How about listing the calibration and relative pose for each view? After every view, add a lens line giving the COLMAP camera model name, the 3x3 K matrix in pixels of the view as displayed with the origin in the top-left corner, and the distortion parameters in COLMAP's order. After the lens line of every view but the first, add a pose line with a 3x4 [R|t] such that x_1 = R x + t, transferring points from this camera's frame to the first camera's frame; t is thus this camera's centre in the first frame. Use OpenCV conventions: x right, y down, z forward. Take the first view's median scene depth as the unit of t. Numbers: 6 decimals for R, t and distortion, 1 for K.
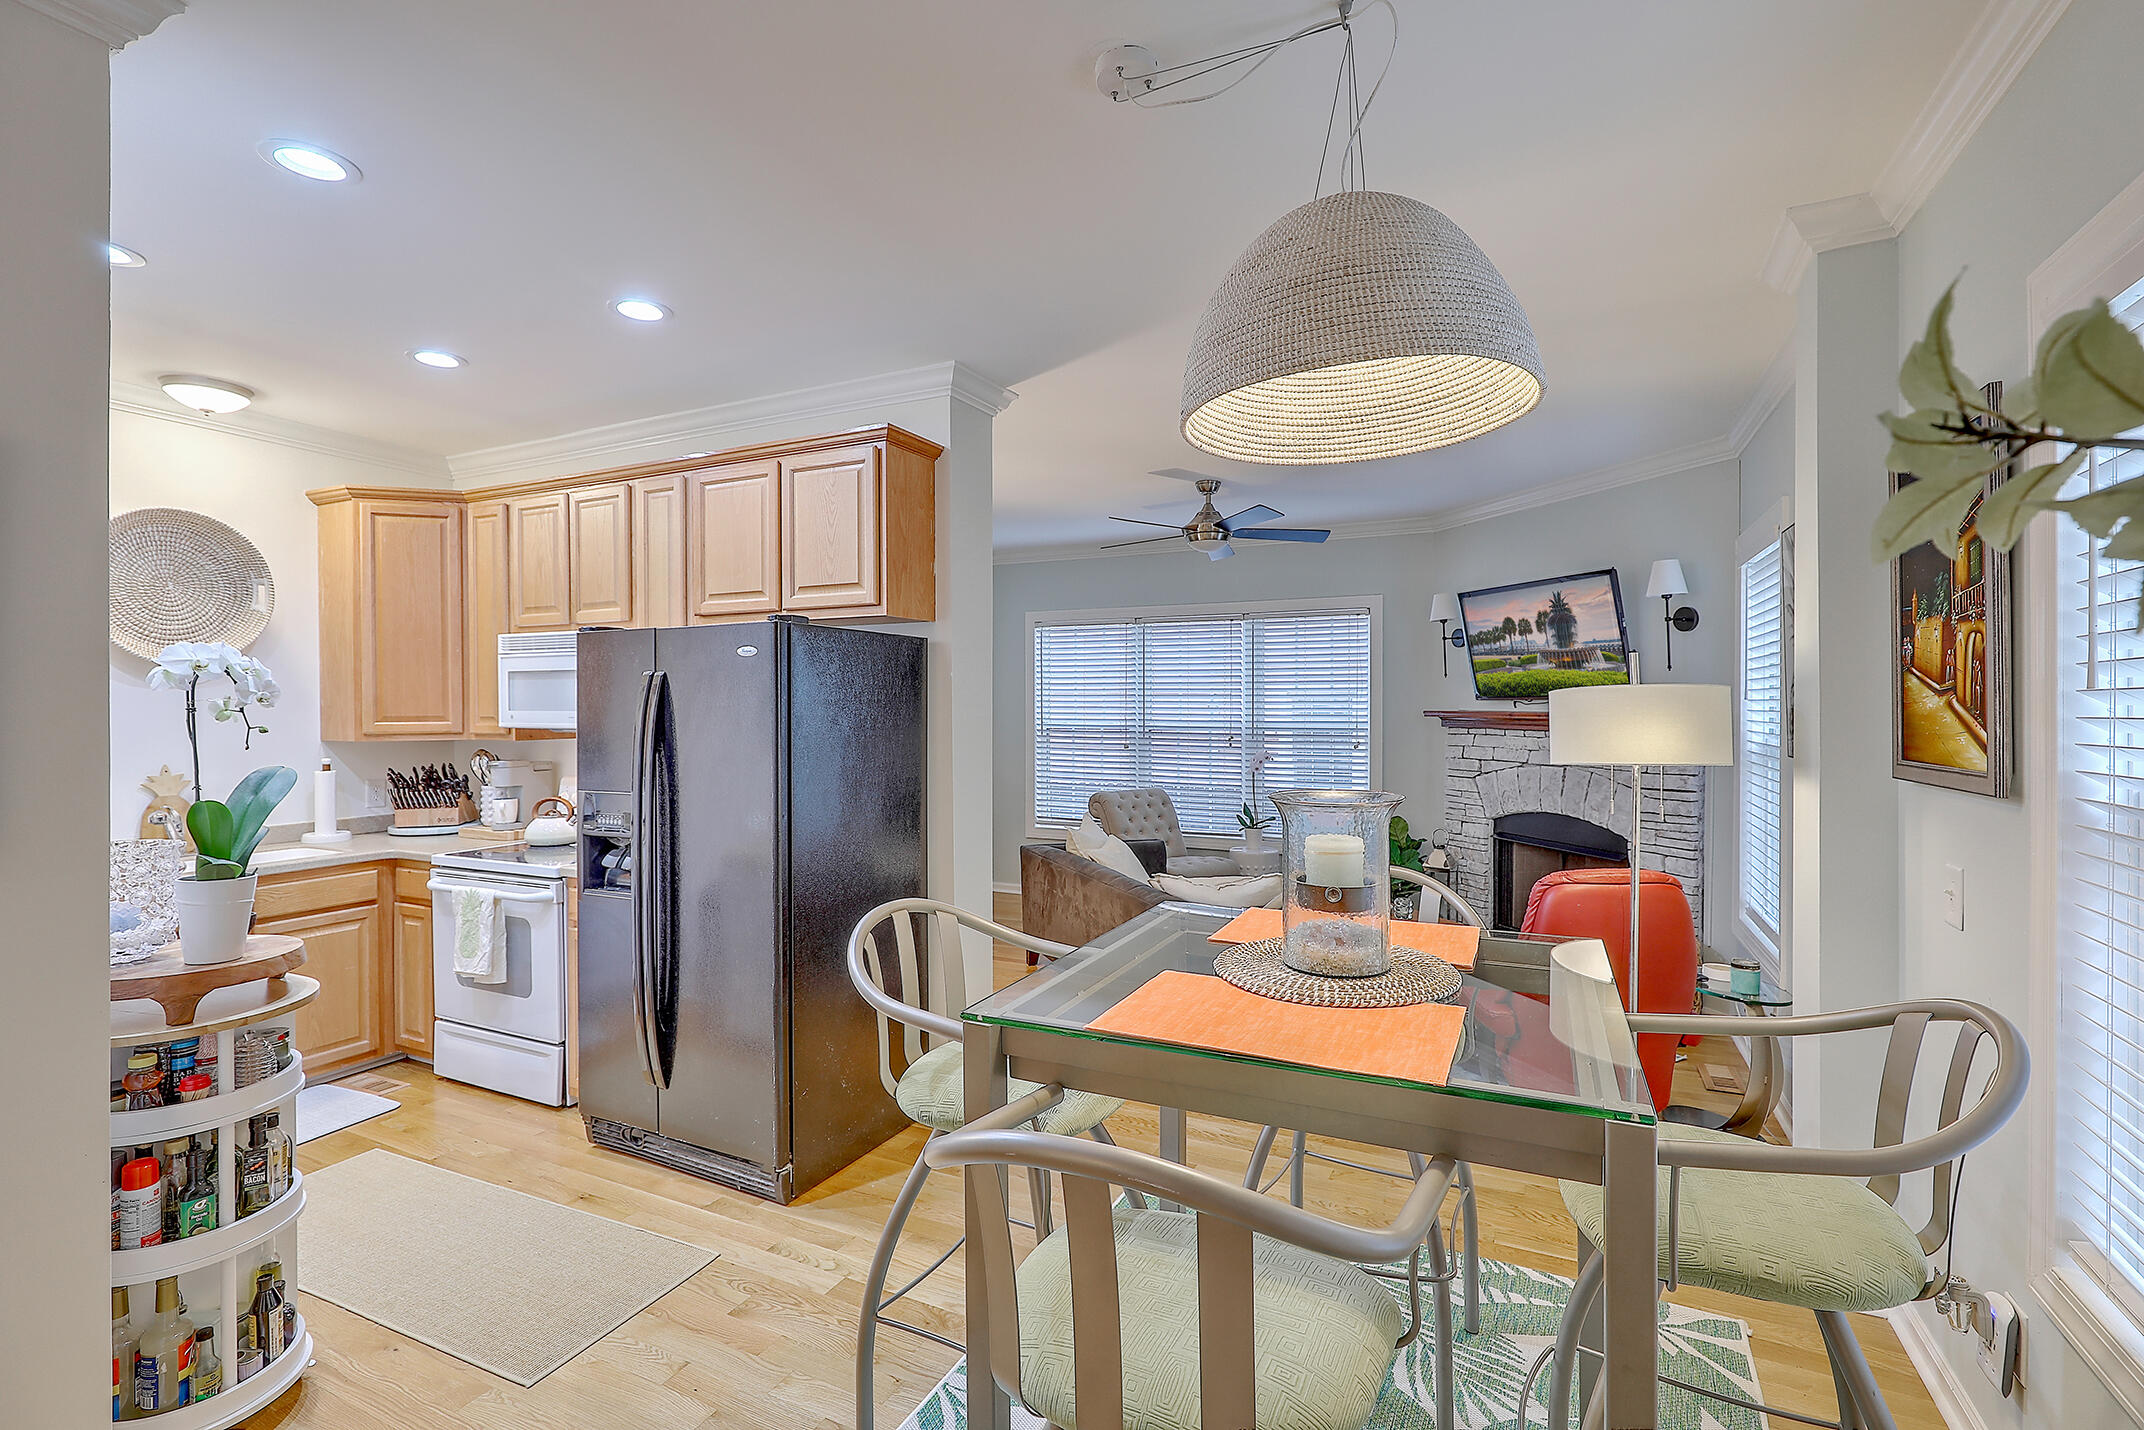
lens RADIAL K [[962.9, 0, 1076.6], [0, 962.9, 713.2], [0, 0, 1]] dist [0.001292, 0.000097]
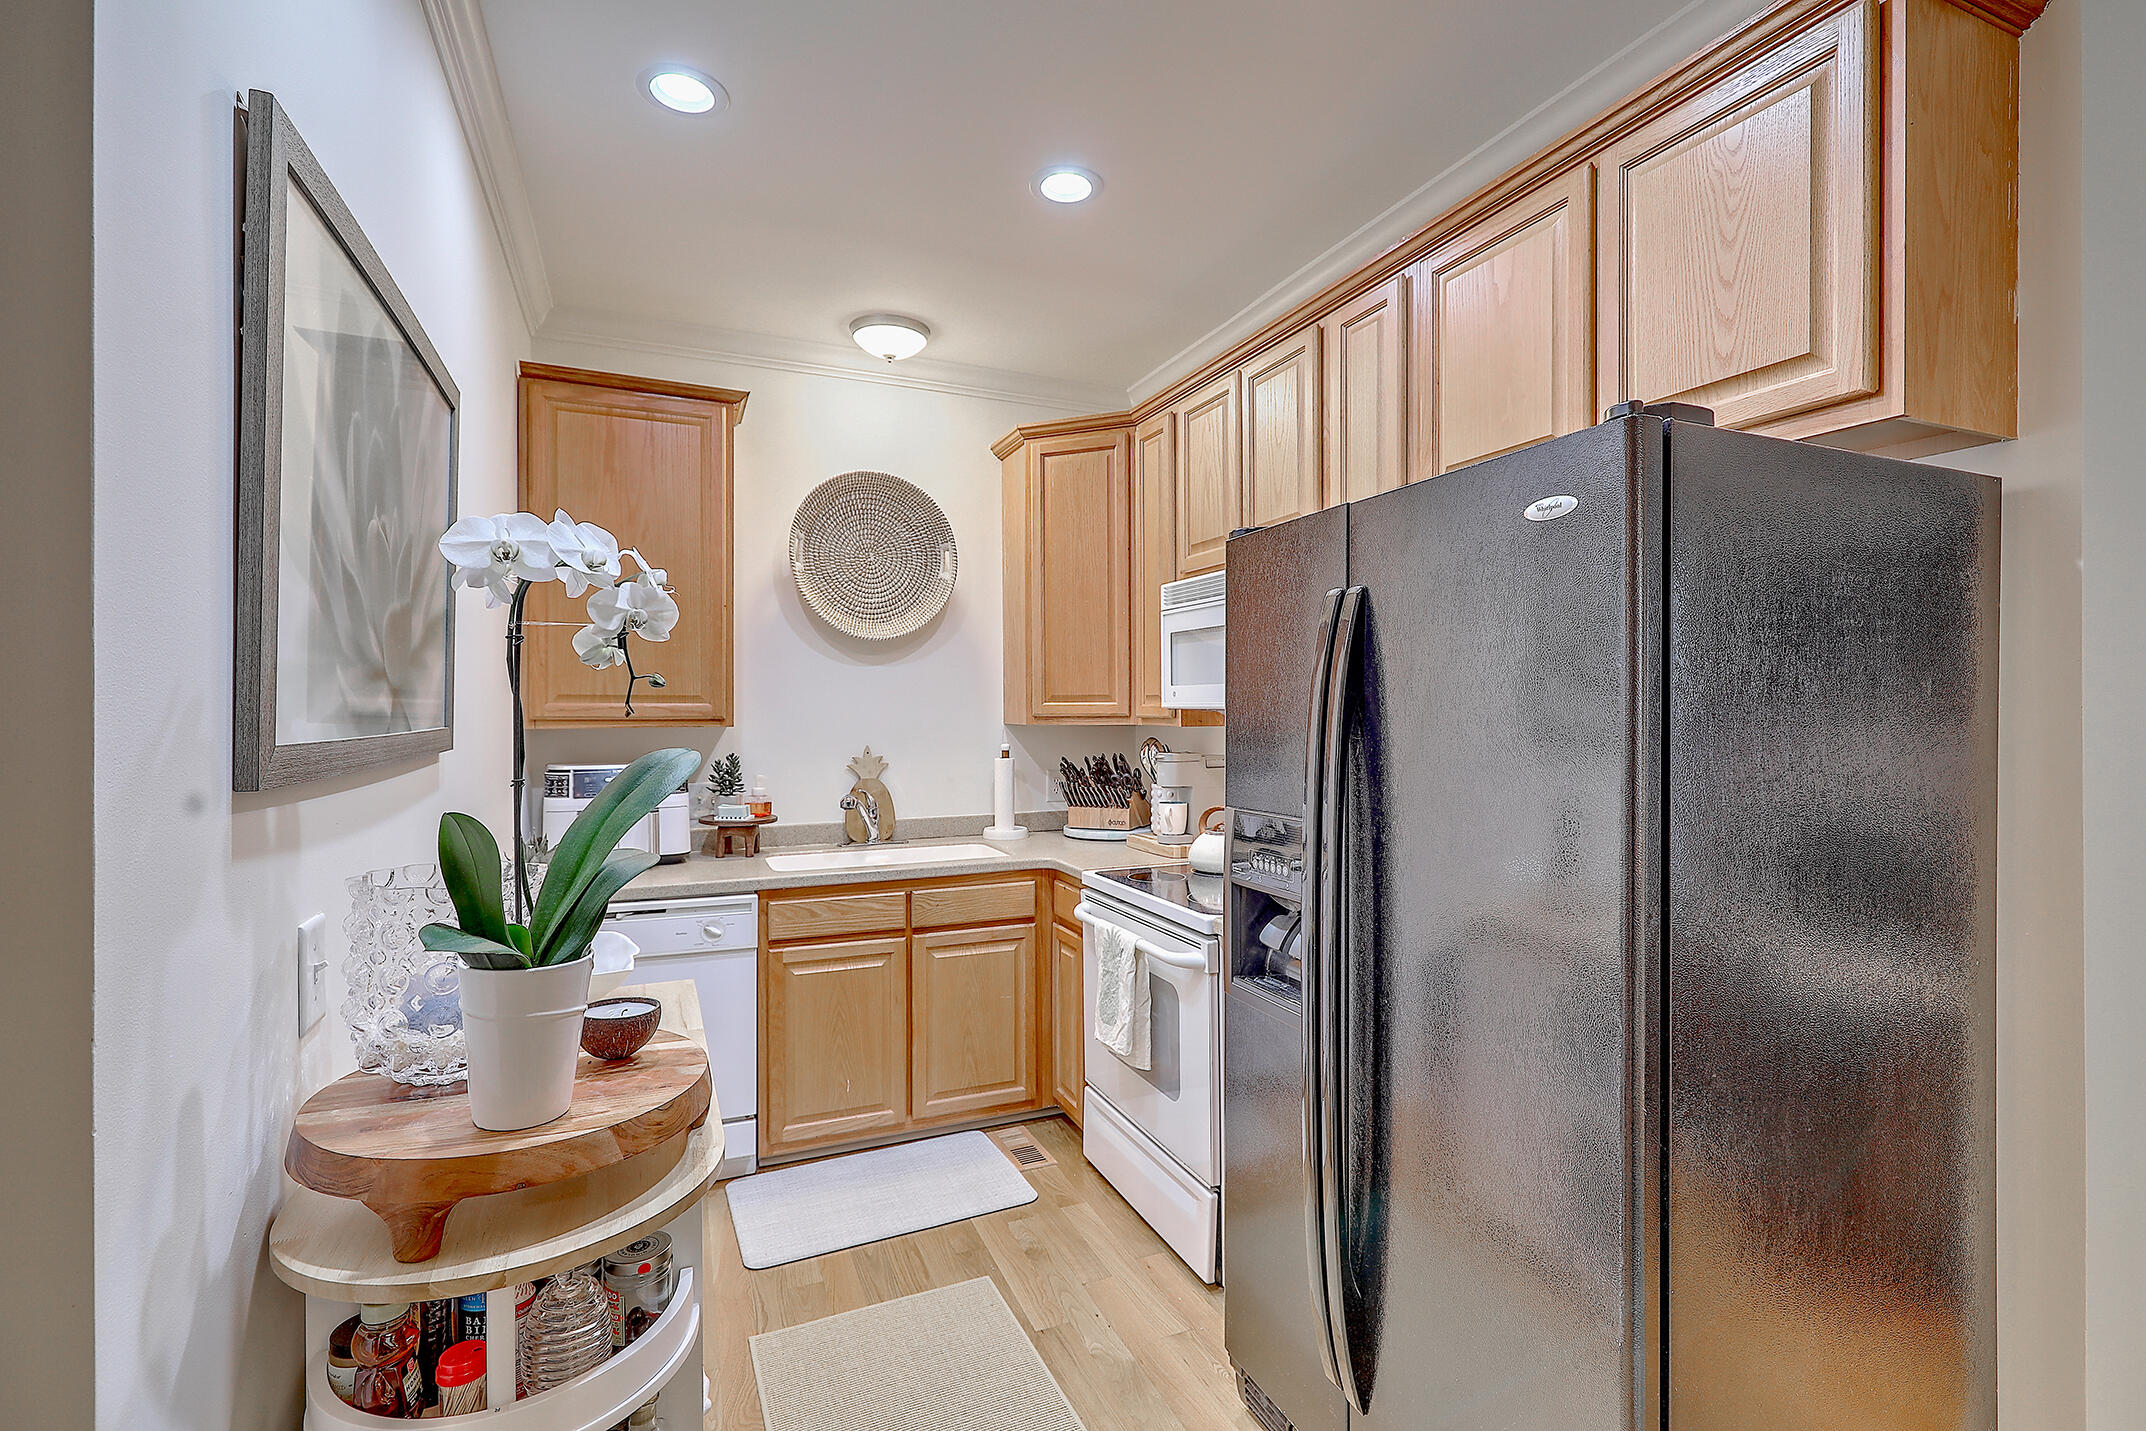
lens RADIAL K [[980.1, 0, 1076.6], [0, 980.1, 708.3], [0, 0, 1]] dist [0.001658, 0.000119]
pose [[0.761180, 0.003802, -0.648530, -0.159186], [-0.006437, 0.999978, -0.001692, 0.017189], [0.648509, 0.005463, 0.761188, 0.389454]]
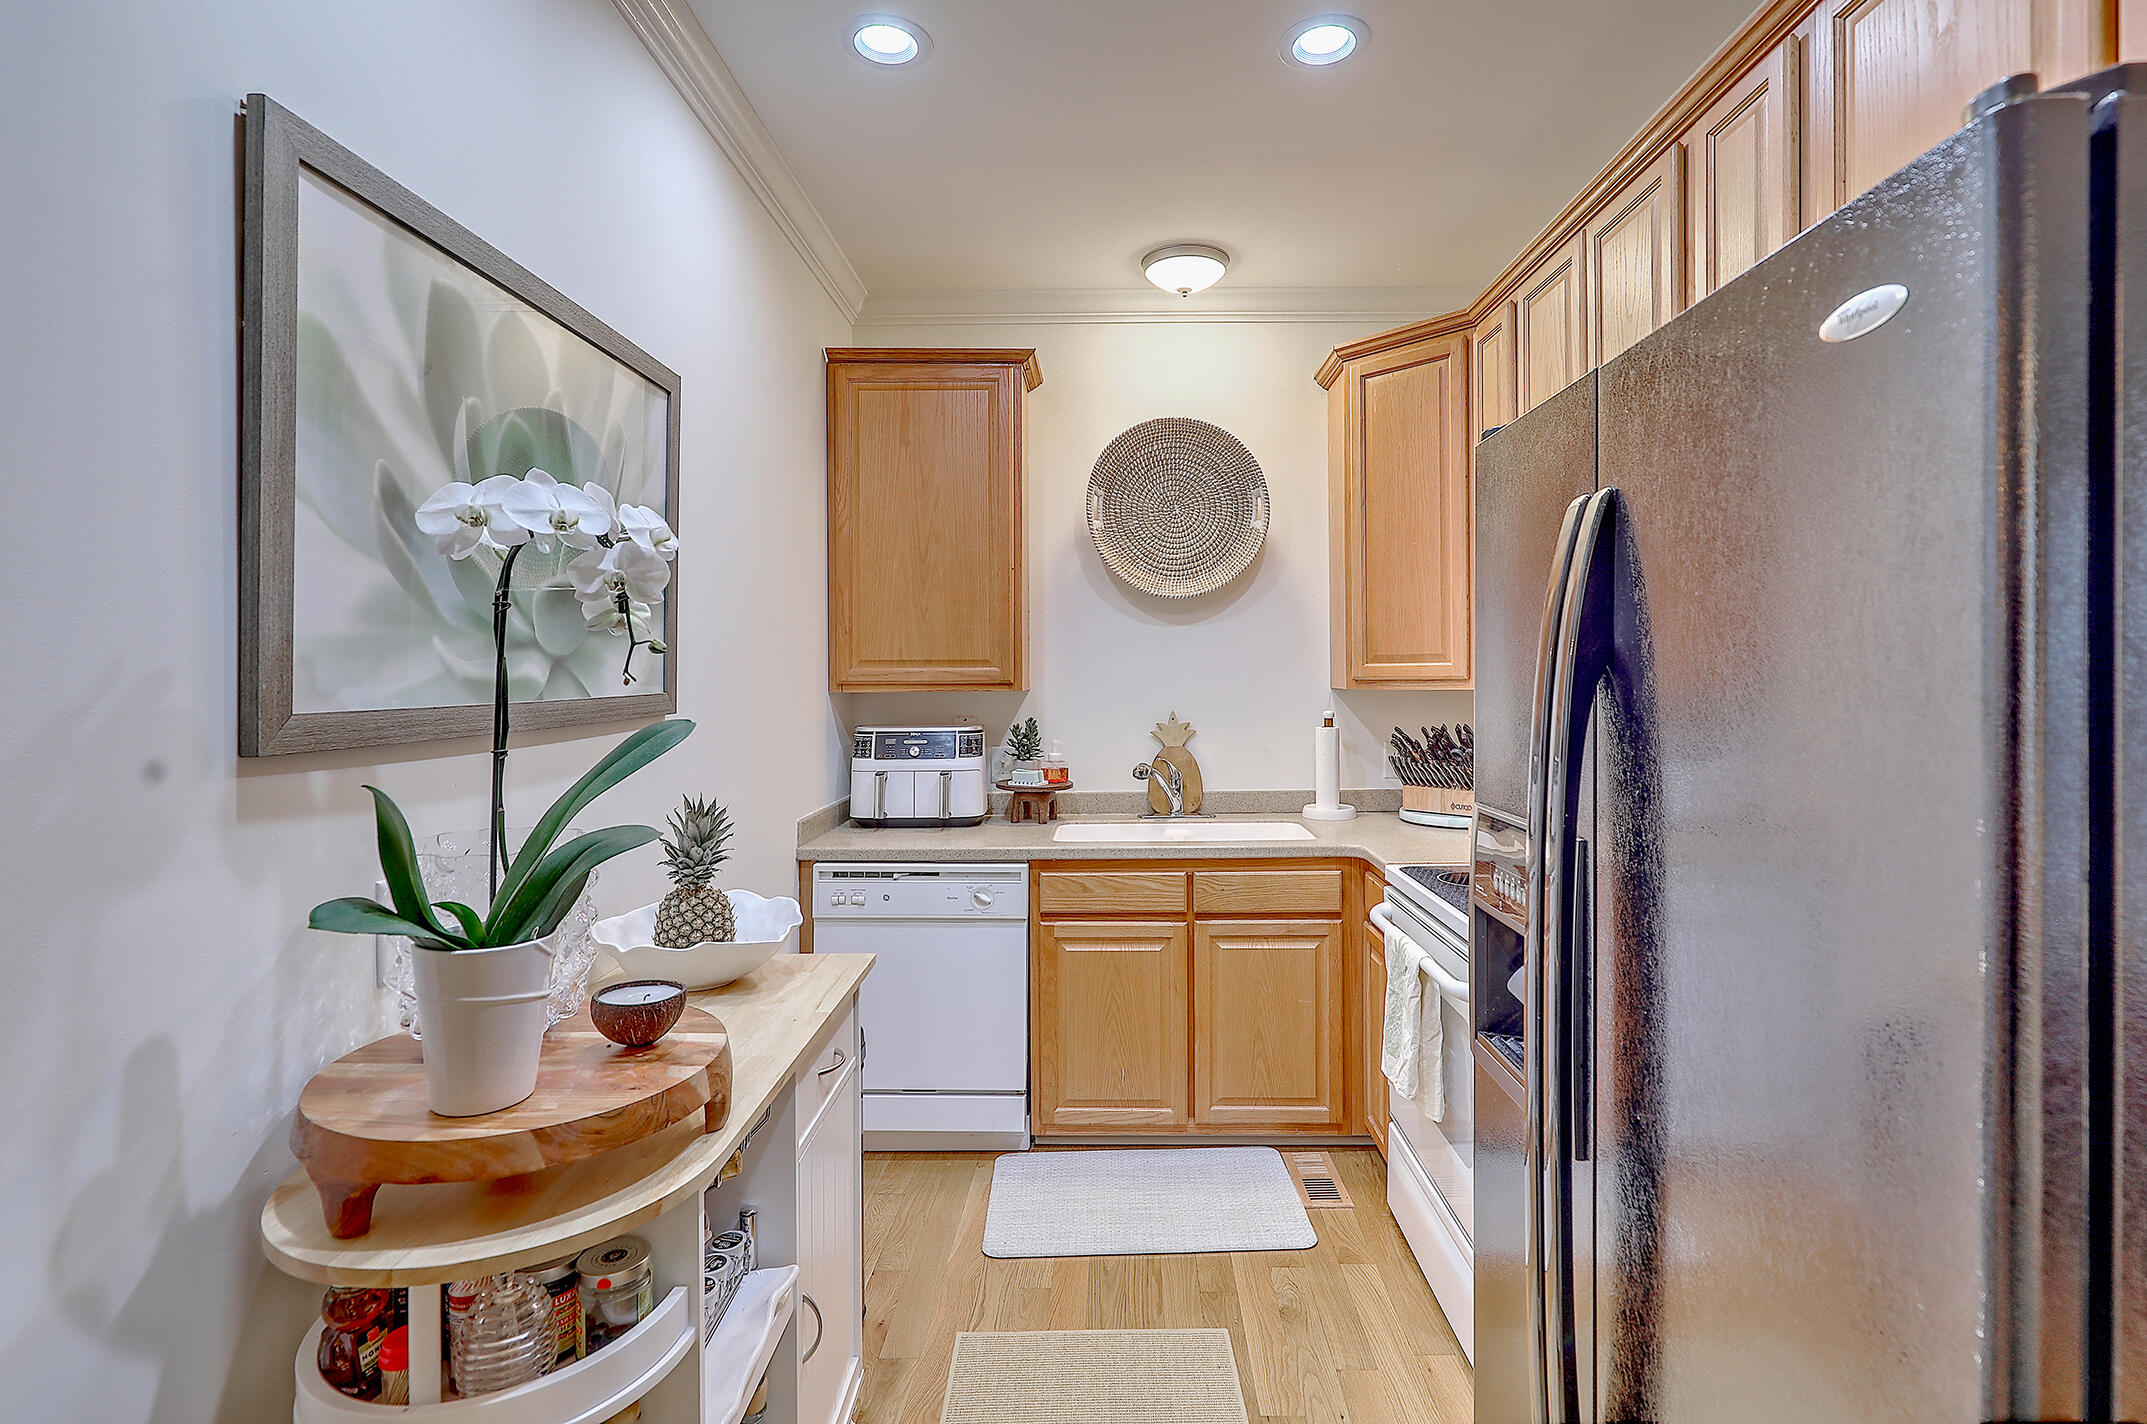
lens RADIAL K [[1009.3, 0, 1046.2], [0, 1009.3, 674.1], [0, 0, 1]] dist [-0.000695, -0.000241]
pose [[0.422578, 0.003603, -0.906319, -0.147348], [-0.000770, 0.999993, 0.003617, 0.016061], [0.906326, -0.000831, 0.422578, 0.494832]]
